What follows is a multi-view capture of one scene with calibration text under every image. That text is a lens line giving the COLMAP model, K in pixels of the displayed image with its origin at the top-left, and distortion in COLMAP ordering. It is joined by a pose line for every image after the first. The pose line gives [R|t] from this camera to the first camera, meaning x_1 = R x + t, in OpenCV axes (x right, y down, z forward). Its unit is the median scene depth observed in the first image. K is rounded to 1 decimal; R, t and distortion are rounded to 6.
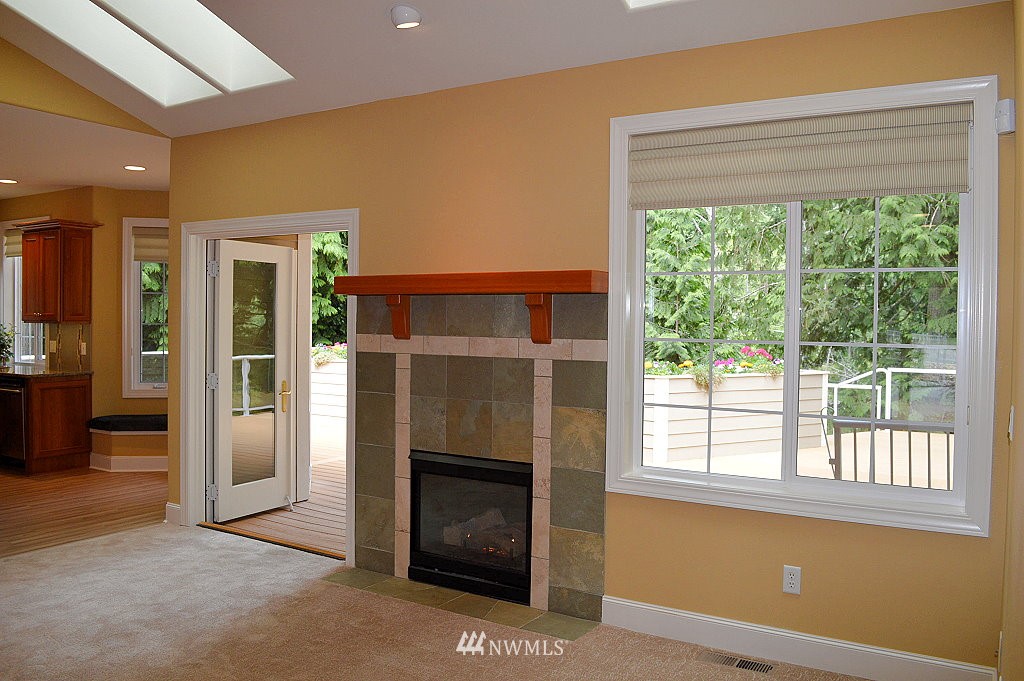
lens RADIAL K [[817.7, 0, 512.0], [0, 817.7, 340.5], [0, 0, 1]] dist [-0.082952, 0.012446]
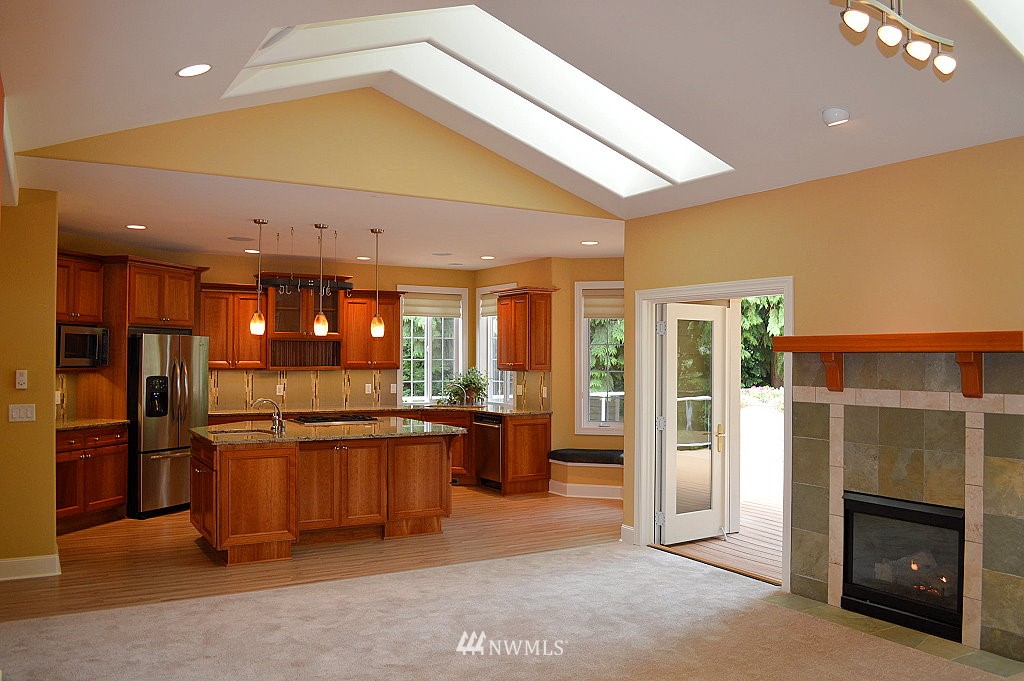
lens RADIAL K [[817.7, 0, 512.0], [0, 817.7, 340.5], [0, 0, 1]] dist [-0.082952, 0.012446]
pose [[0.884852, -0.017397, -0.465547, -0.010465], [-0.004512, 0.998936, -0.045903, -0.018436], [0.465850, 0.042718, 0.883832, -0.190598]]
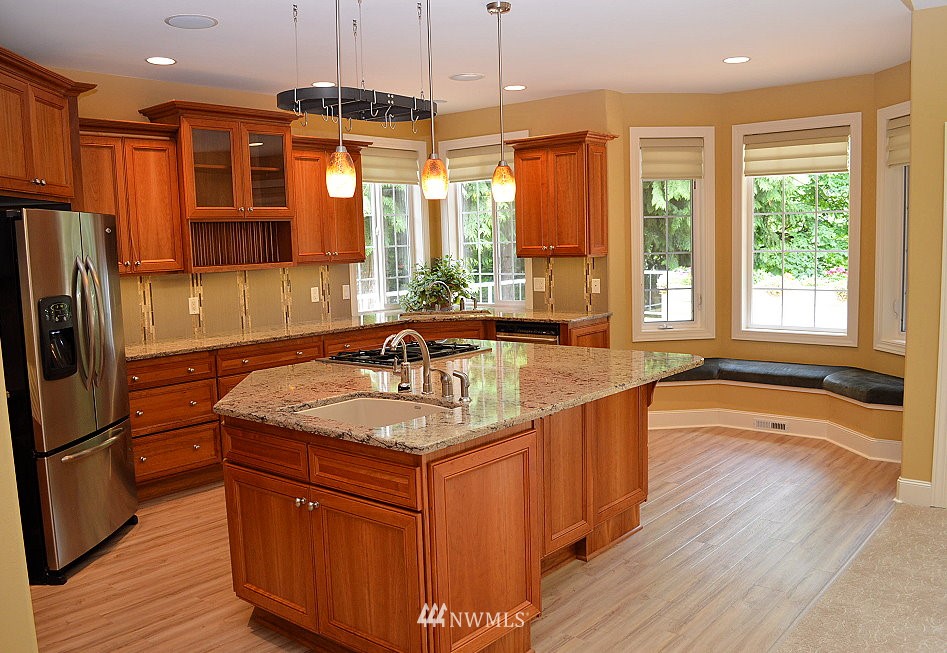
lens RADIAL K [[822.3, 0, 473.5], [0, 822.3, 326.5], [0, 0, 1]] dist [-0.085334, 0.001144]
pose [[0.988705, -0.027332, -0.147363, -0.912155], [0.039462, 0.996011, 0.080035, -0.036266], [0.144587, -0.084946, 0.985839, 0.204776]]
